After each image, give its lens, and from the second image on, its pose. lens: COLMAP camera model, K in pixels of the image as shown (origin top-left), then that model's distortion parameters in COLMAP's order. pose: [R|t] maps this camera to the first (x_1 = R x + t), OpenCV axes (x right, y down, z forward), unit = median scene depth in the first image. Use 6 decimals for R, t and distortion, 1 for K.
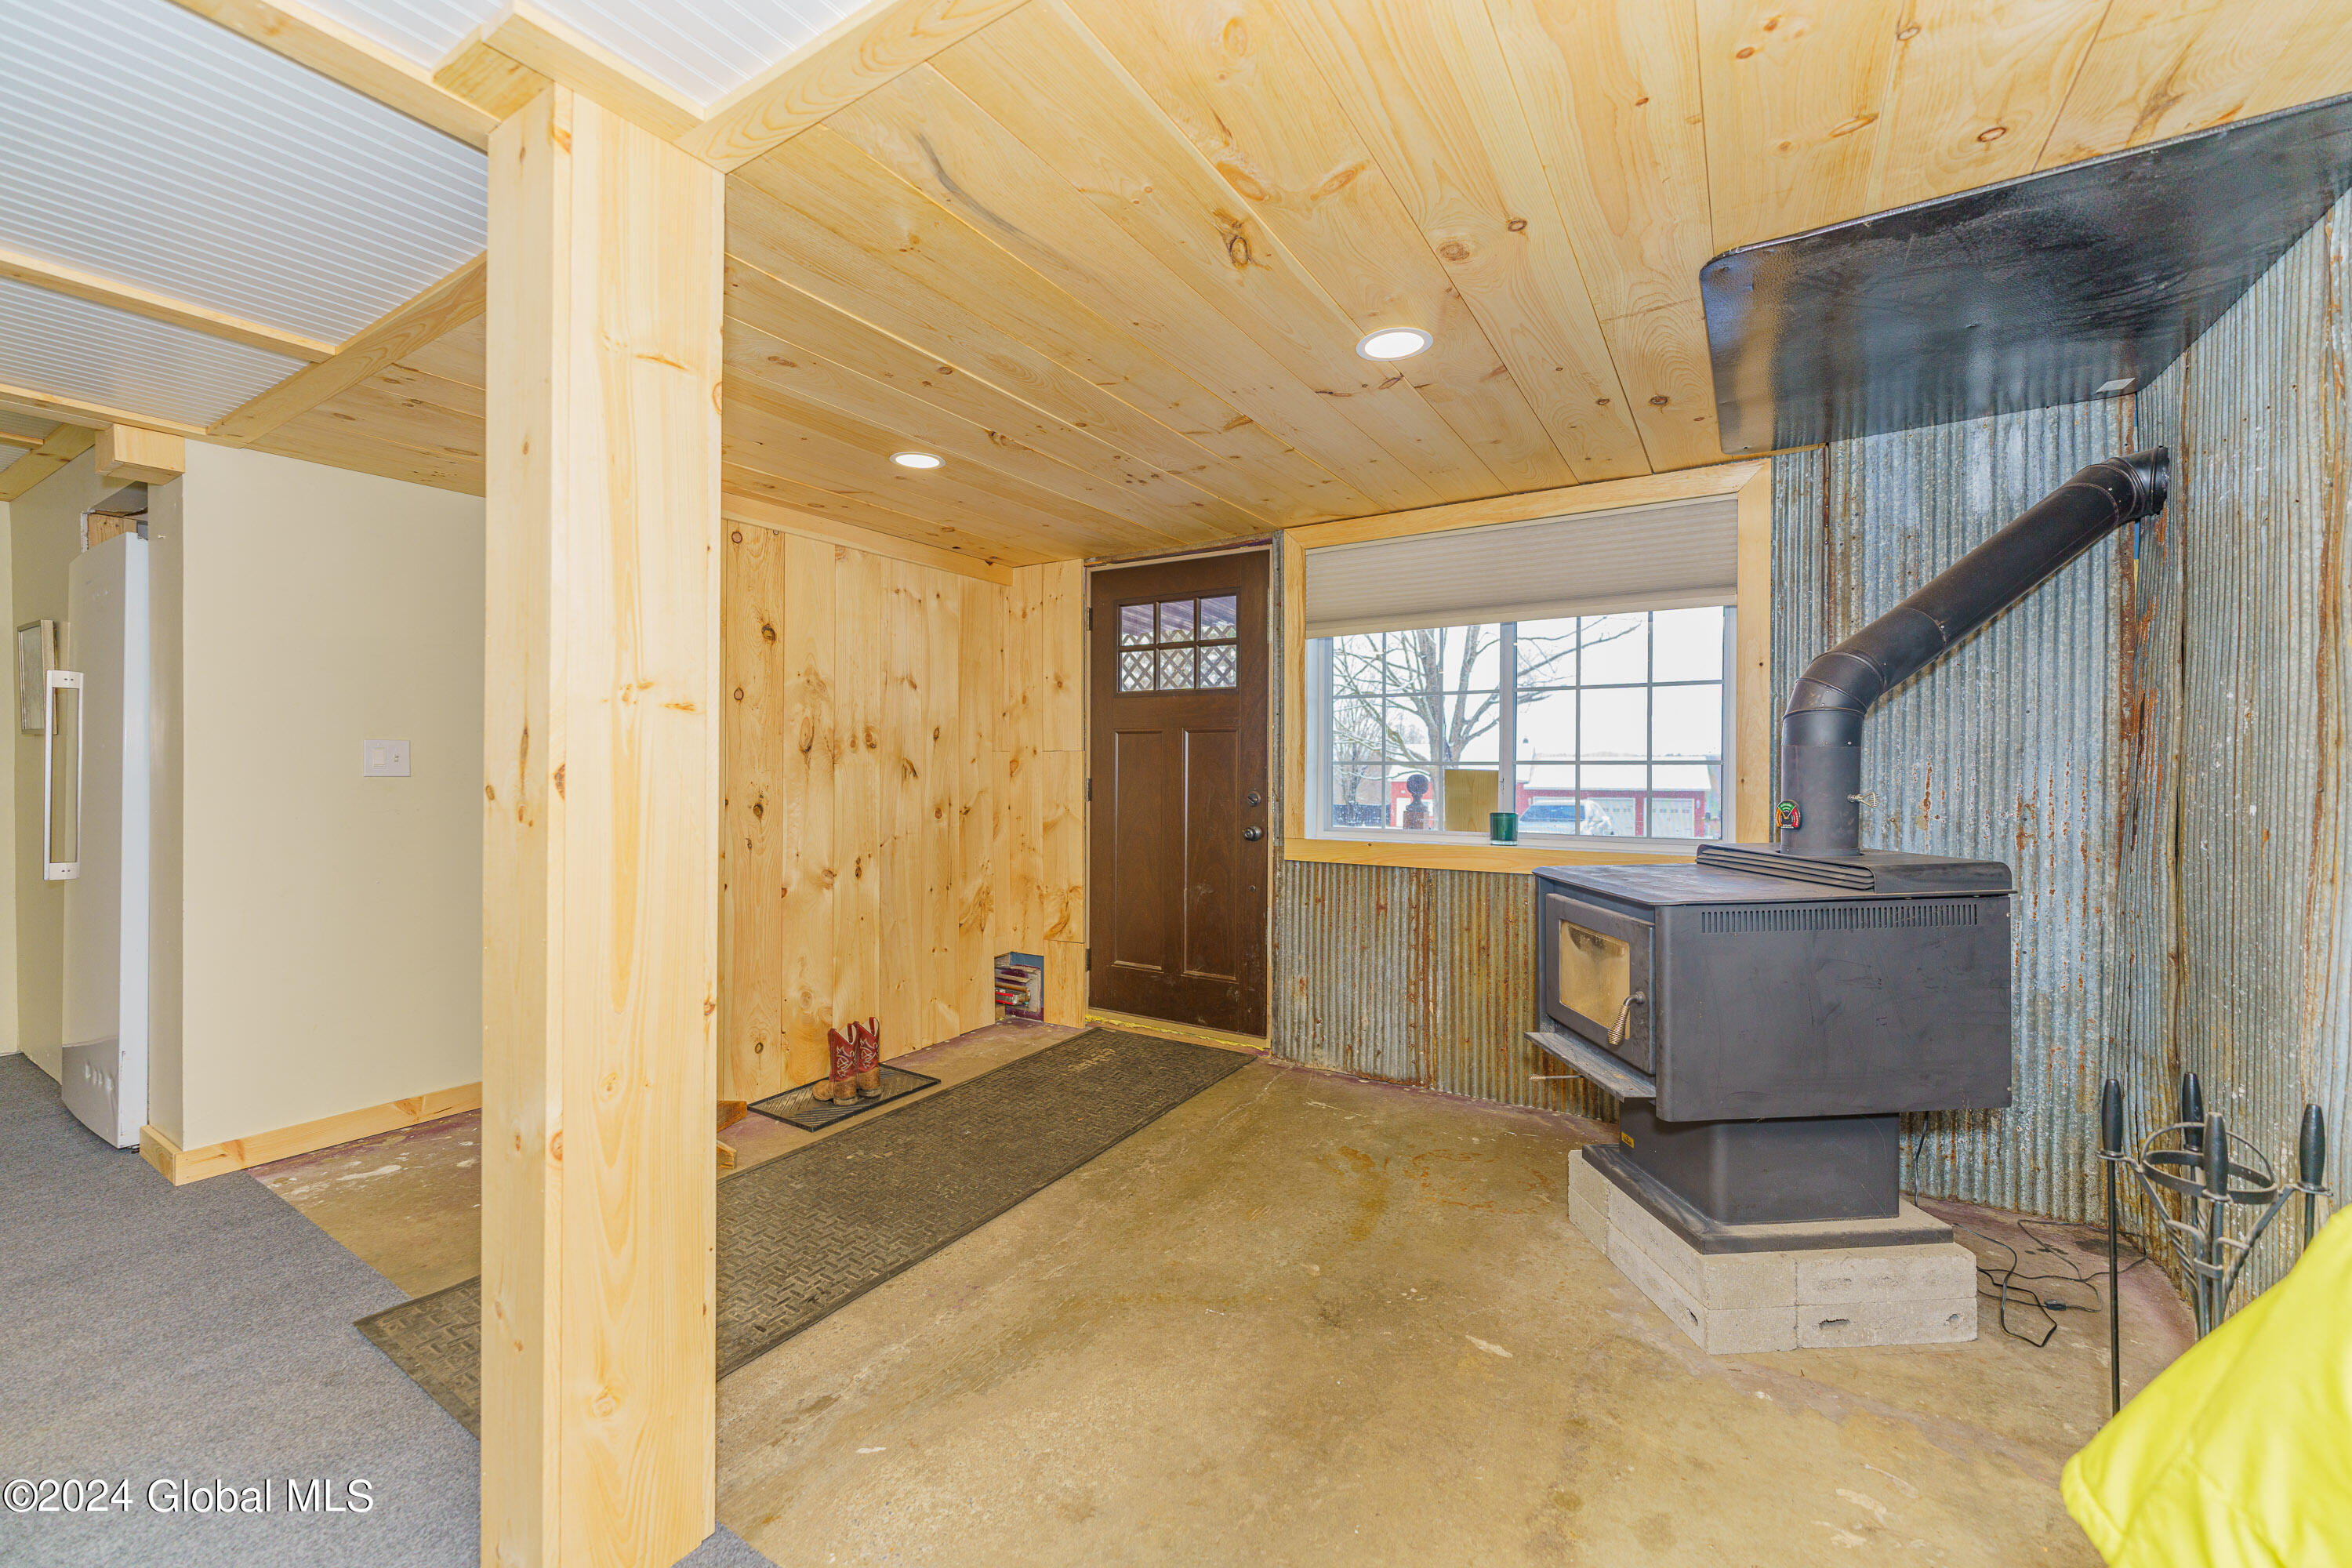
lens RADIAL K [[935.4, 0, 1173.5], [0, 935.4, 777.3], [0, 0, 1]] dist [0.001198, -0.000201]
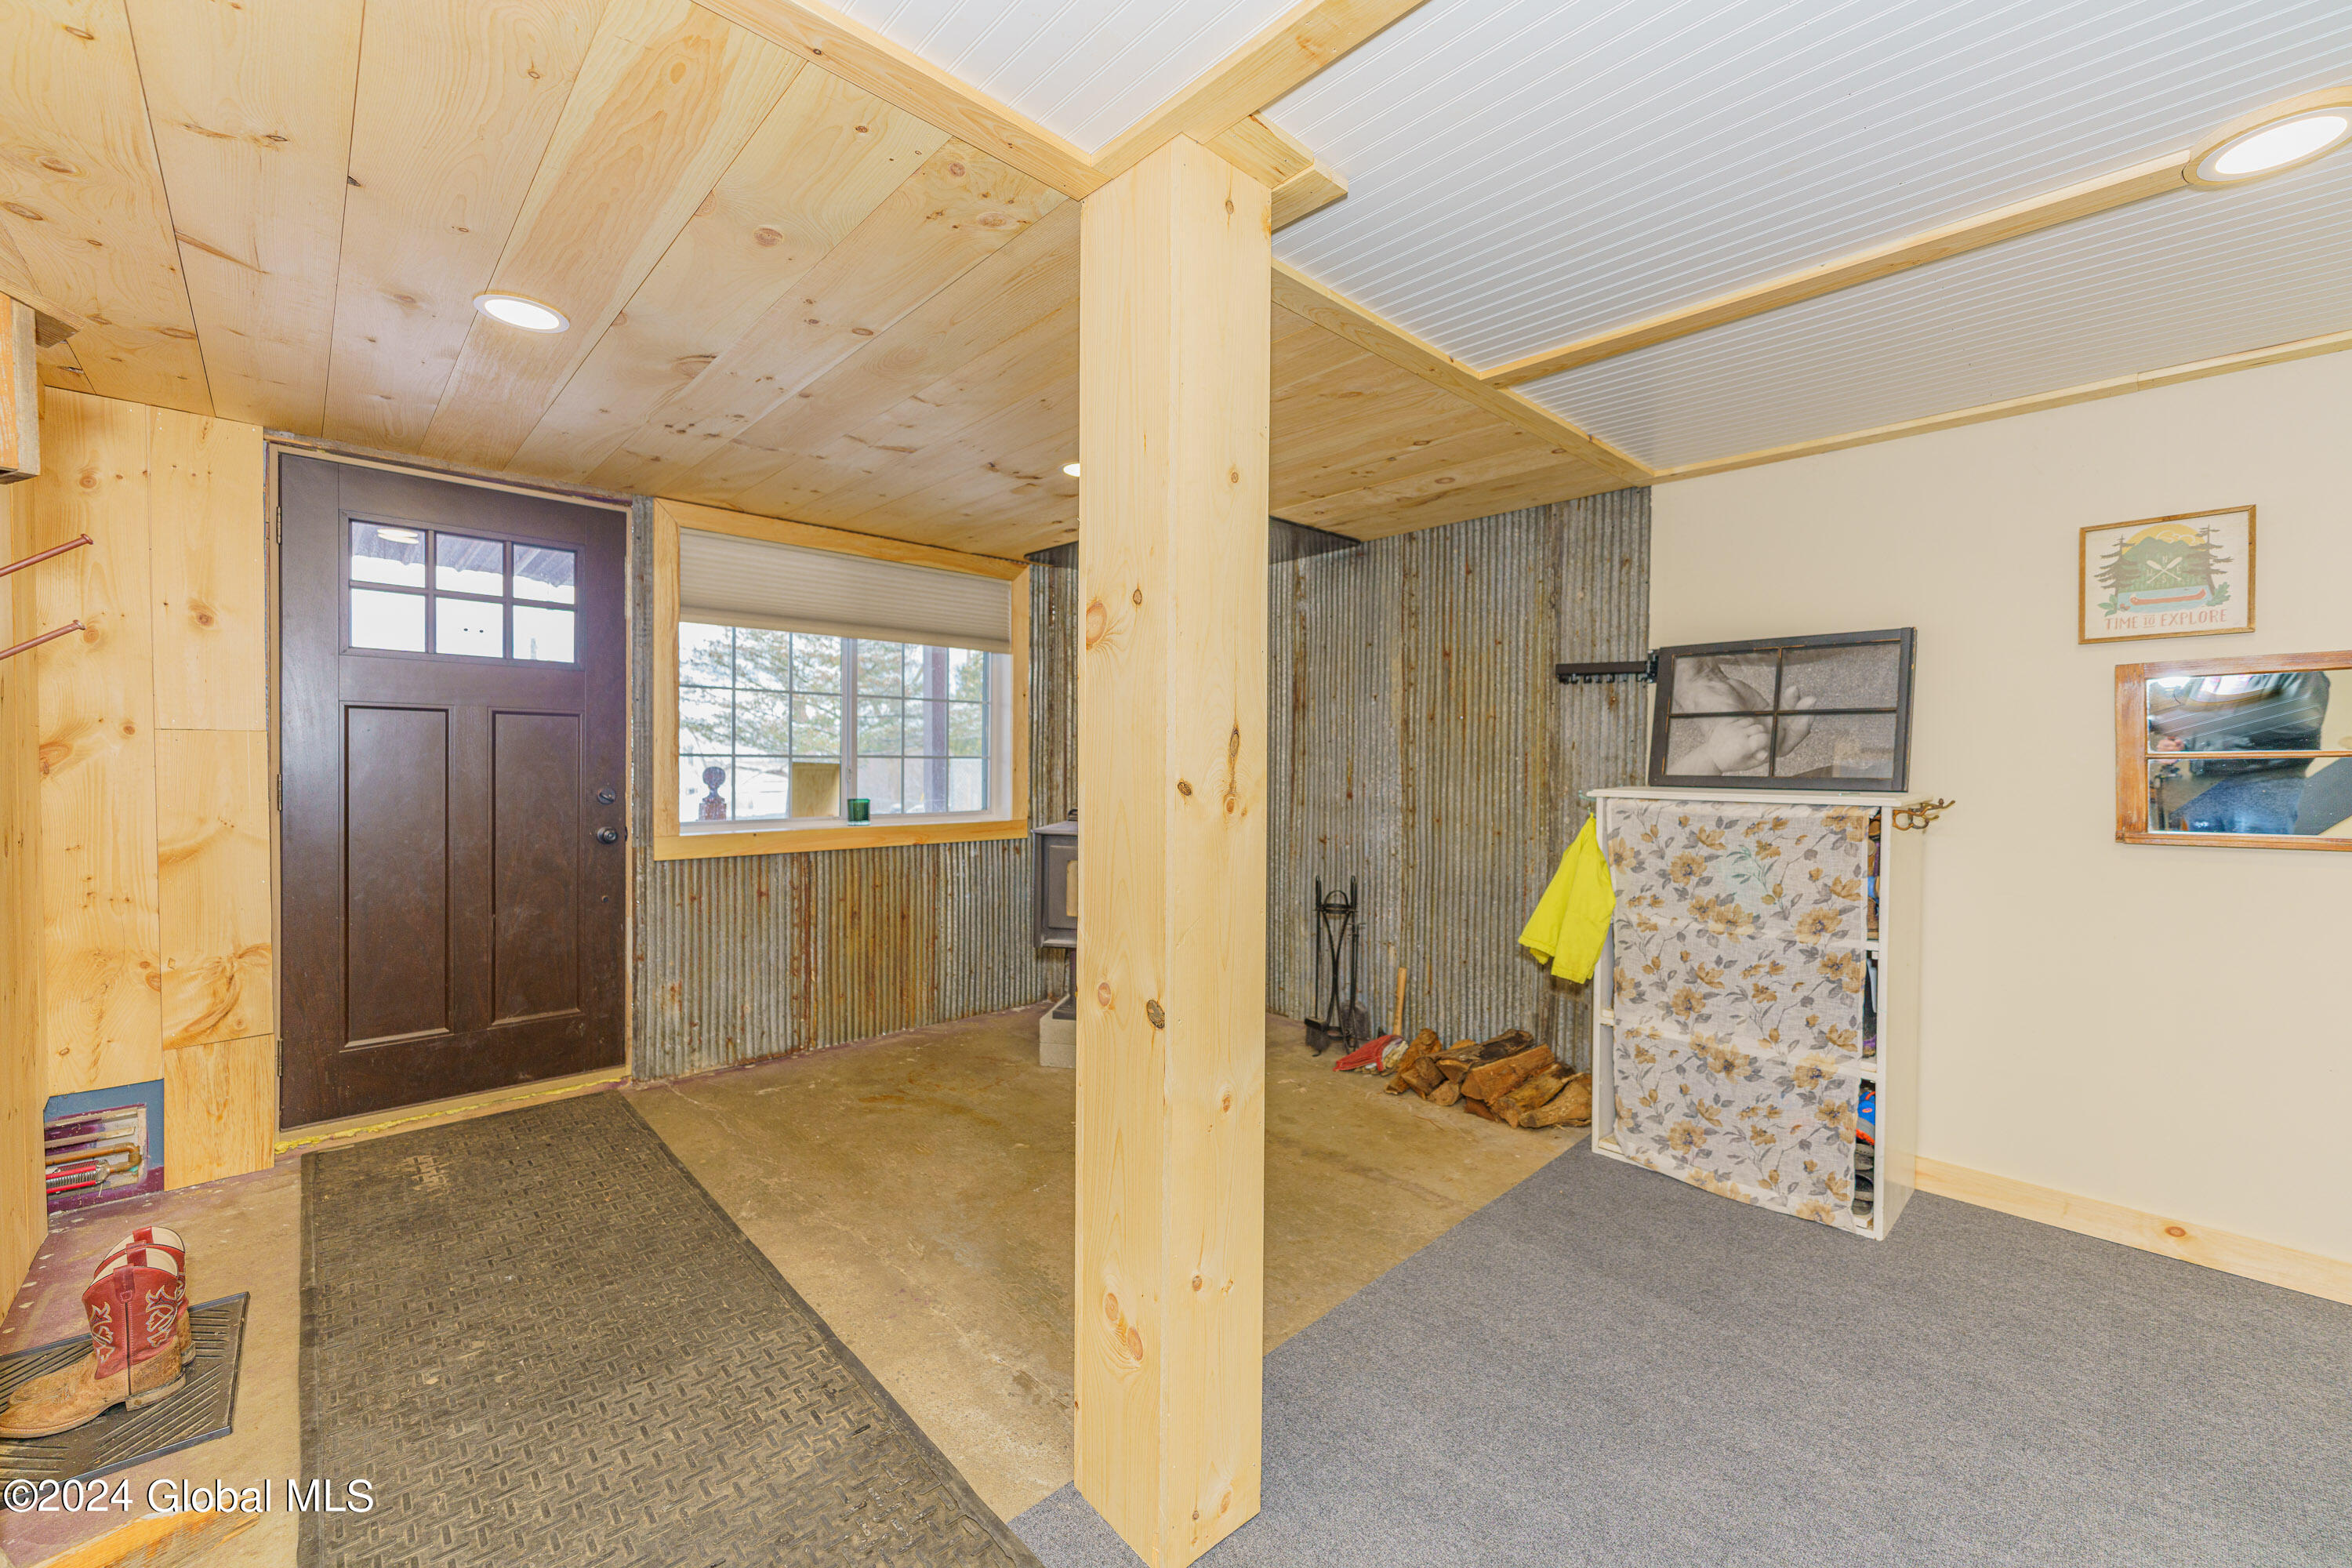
lens RADIAL K [[935.4, 0, 1173.5], [0, 935.4, 777.3], [0, 0, 1]] dist [0.001198, -0.000201]
pose [[0.253278, -0.015161, 0.967275, -0.655489], [0.004712, 0.999885, 0.014438, -0.003793], [-0.967382, 0.000901, 0.253320, 0.288587]]
